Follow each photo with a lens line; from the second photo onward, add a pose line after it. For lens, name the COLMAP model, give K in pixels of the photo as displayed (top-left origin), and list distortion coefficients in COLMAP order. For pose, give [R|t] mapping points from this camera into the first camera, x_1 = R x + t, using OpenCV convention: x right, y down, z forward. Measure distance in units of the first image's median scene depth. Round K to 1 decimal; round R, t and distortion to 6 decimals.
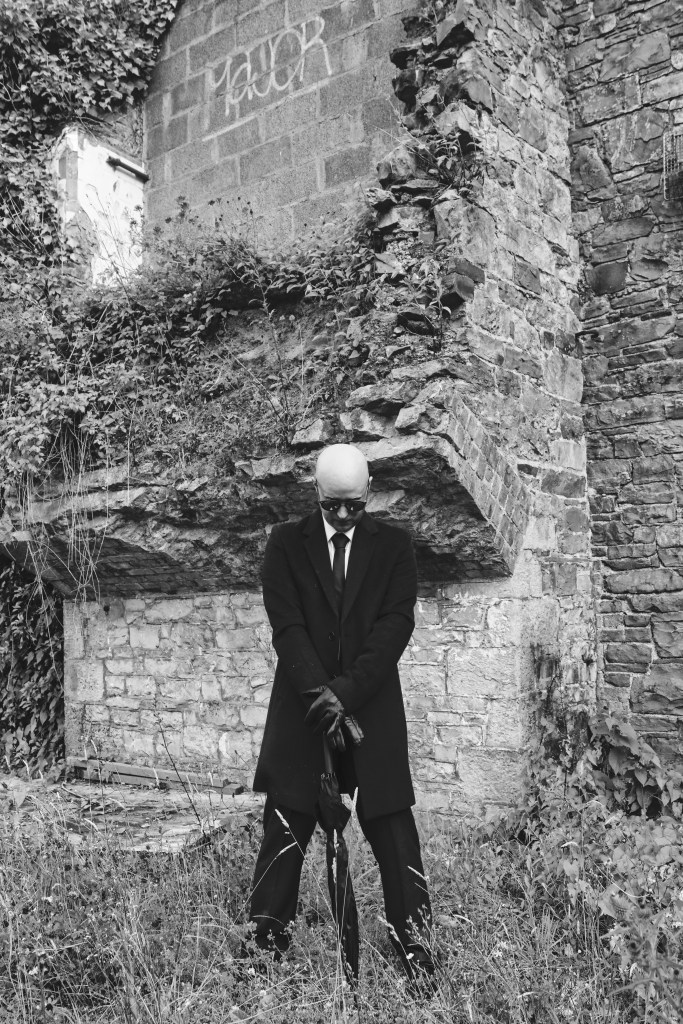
lens RADIAL K [[1021.3, 0, 352.6], [0, 1021.3, 519.3], [0, 0, 1]] dist [-0.055352, -0.005598]
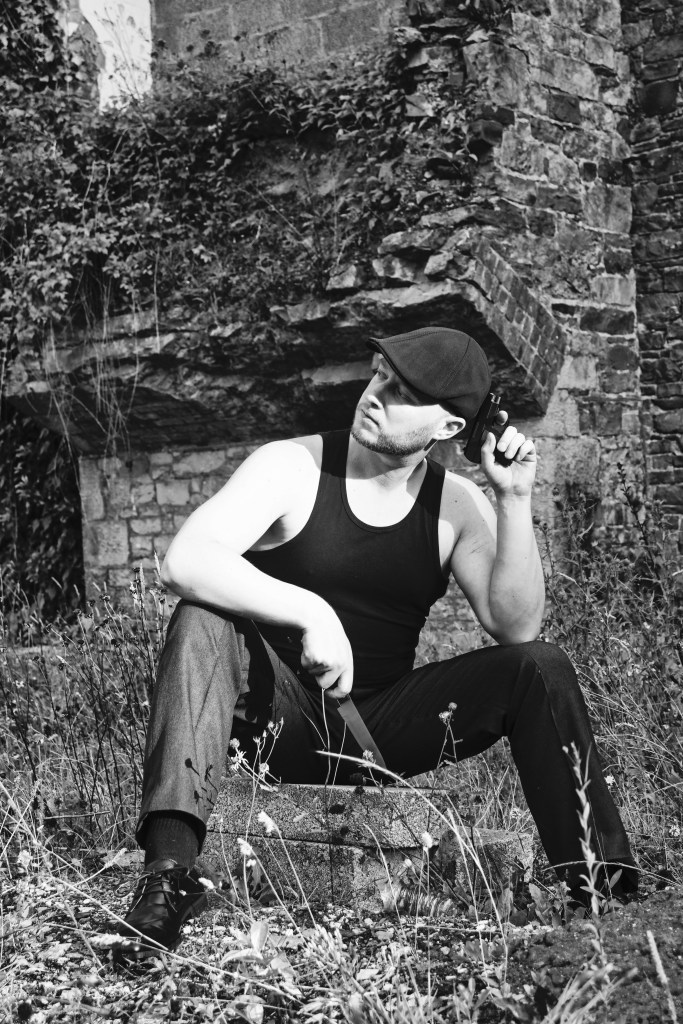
lens RADIAL K [[1670.3, 0, 343.0], [0, 1670.3, 509.6], [0, 0, 1]] dist [-0.011638, -0.020332]
pose [[0.998466, -0.016999, -0.052692, 0.036441], [0.021841, 0.995452, 0.092728, -0.008774], [0.050876, -0.093736, 0.994296, -0.601680]]
